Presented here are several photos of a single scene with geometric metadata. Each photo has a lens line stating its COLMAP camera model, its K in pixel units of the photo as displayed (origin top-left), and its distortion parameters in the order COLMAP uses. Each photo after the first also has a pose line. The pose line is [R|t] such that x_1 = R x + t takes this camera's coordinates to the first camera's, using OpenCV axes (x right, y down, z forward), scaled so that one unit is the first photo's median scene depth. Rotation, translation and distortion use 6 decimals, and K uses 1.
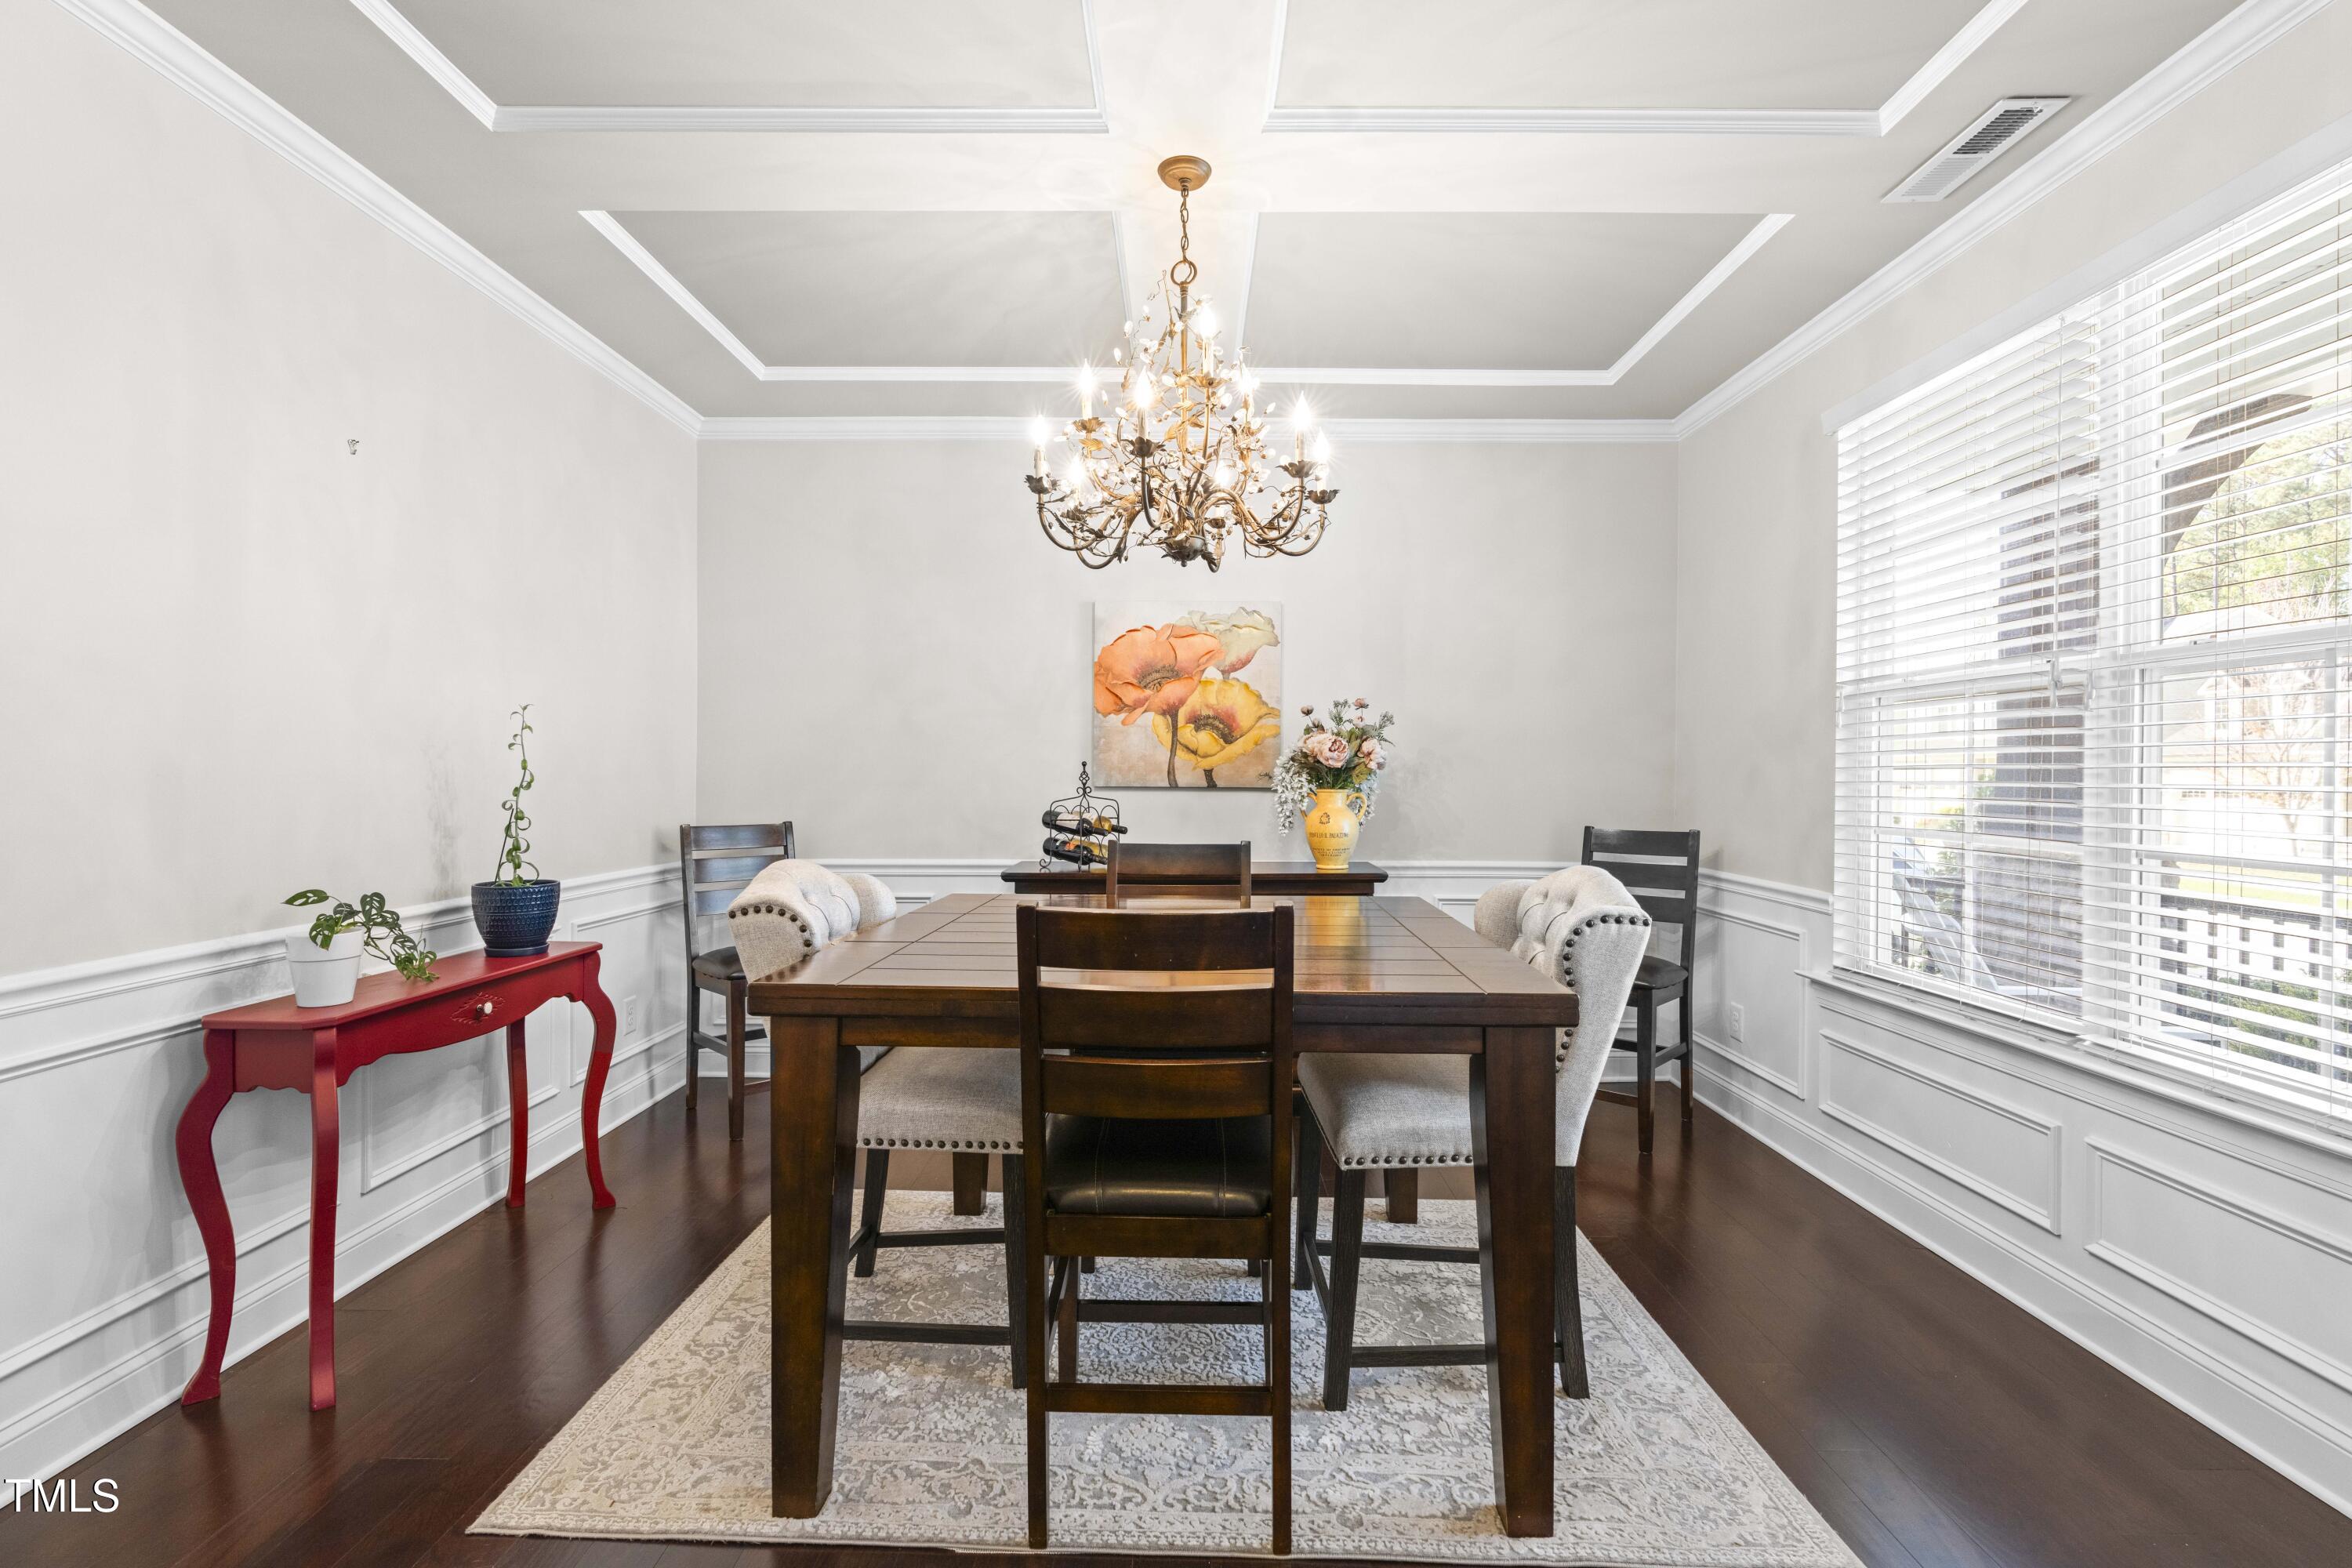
lens RADIAL K [[1063.3, 0, 1189.3], [0, 1063.3, 781.2], [0, 0, 1]] dist [-0.010540, 0.003818]
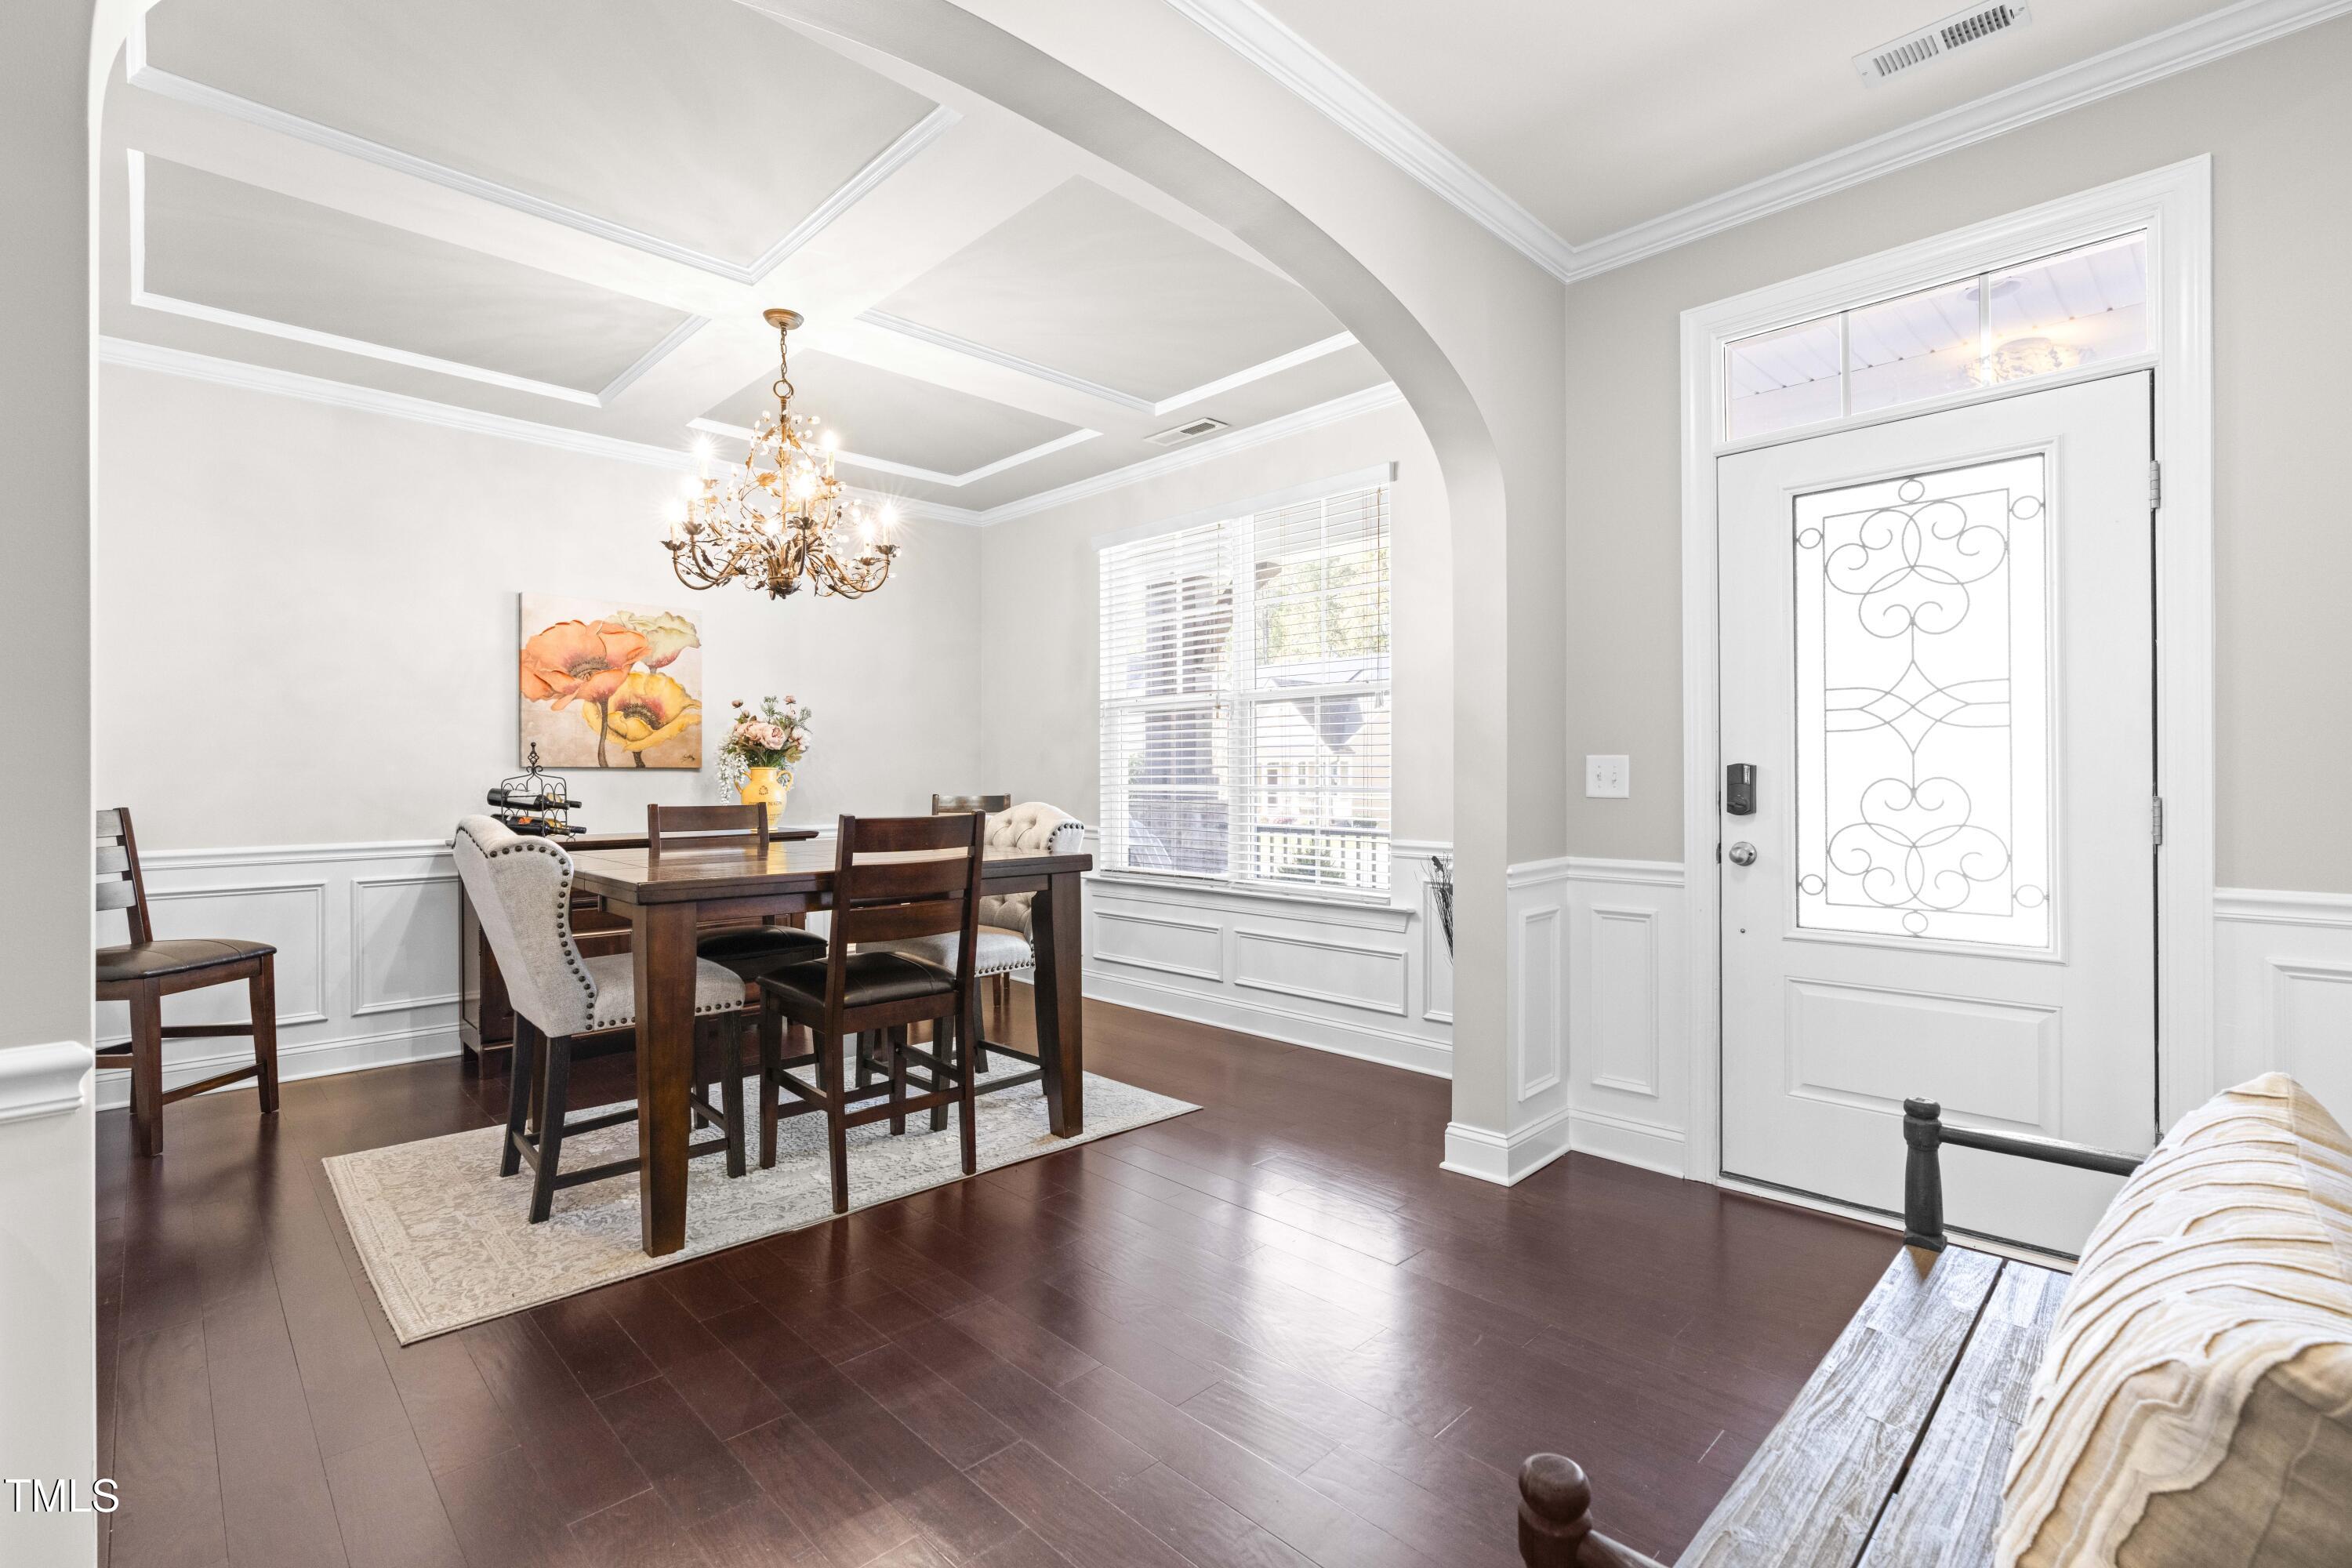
lens RADIAL K [[1063.3, 0, 1183.5], [0, 1063.3, 784.2], [0, 0, 1]] dist [-0.010540, 0.003818]
pose [[0.707149, -0.012680, 0.706951, -0.402075], [0.012256, 0.999909, 0.005674, 0.026418], [-0.706959, 0.004652, 0.707240, -0.232880]]
